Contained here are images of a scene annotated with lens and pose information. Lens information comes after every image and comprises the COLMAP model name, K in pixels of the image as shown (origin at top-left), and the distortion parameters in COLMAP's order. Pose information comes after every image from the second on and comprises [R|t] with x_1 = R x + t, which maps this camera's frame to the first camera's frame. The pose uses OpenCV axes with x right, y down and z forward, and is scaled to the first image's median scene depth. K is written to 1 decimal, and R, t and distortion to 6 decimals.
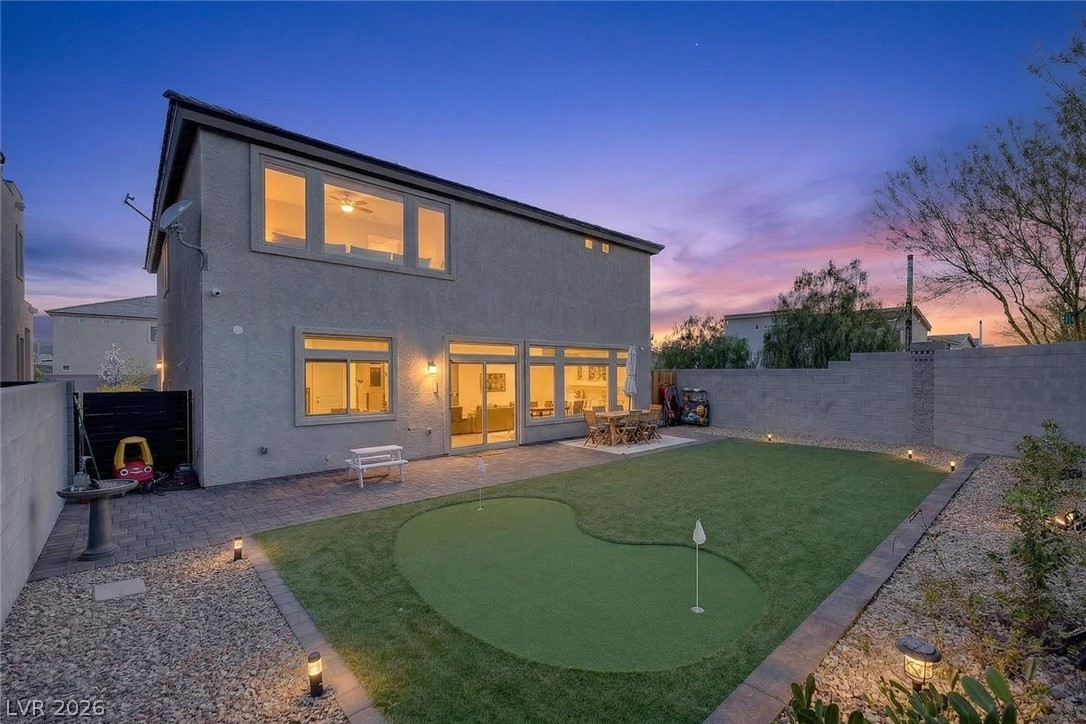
lens RADIAL K [[469.8, 0, 605.5], [0, 469.8, 371.0], [0, 0, 1]] dist [0.000740, -0.000189]
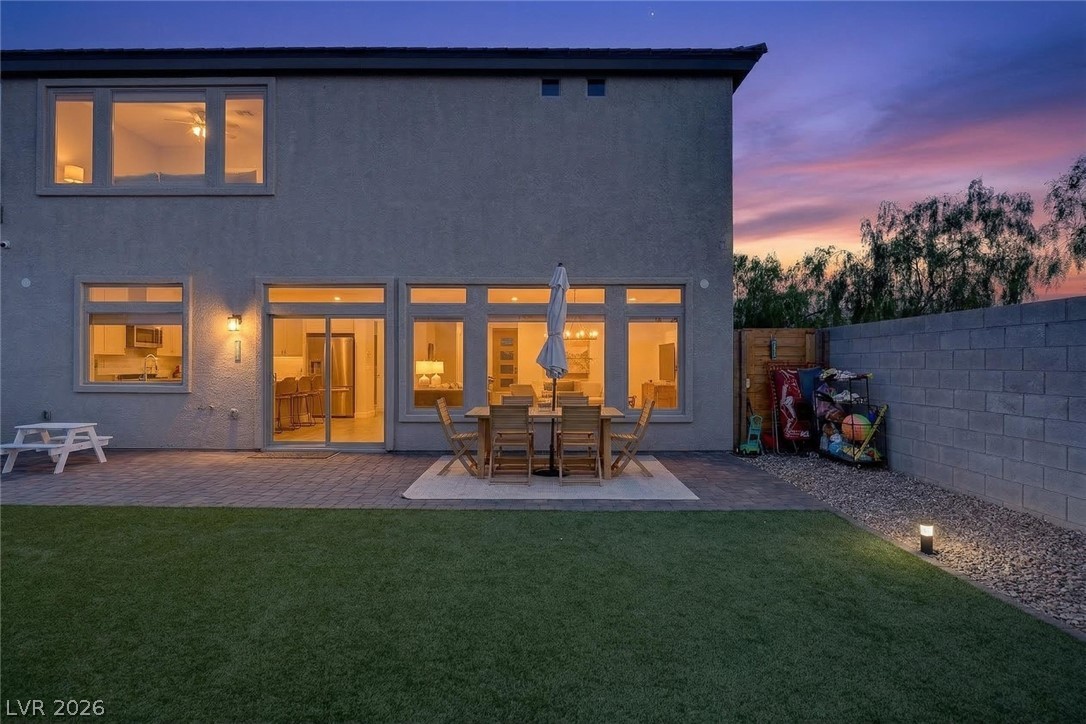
lens RADIAL K [[665.8, 0, 543.0], [0, 665.8, 327.5], [0, 0, 1]] dist [-0.015313, -0.000551]
pose [[0.697067, -0.004271, -0.716994, 0.514109], [-0.003219, 0.999954, -0.009086, 0.004875], [0.716999, 0.008641, 0.697020, 0.497035]]
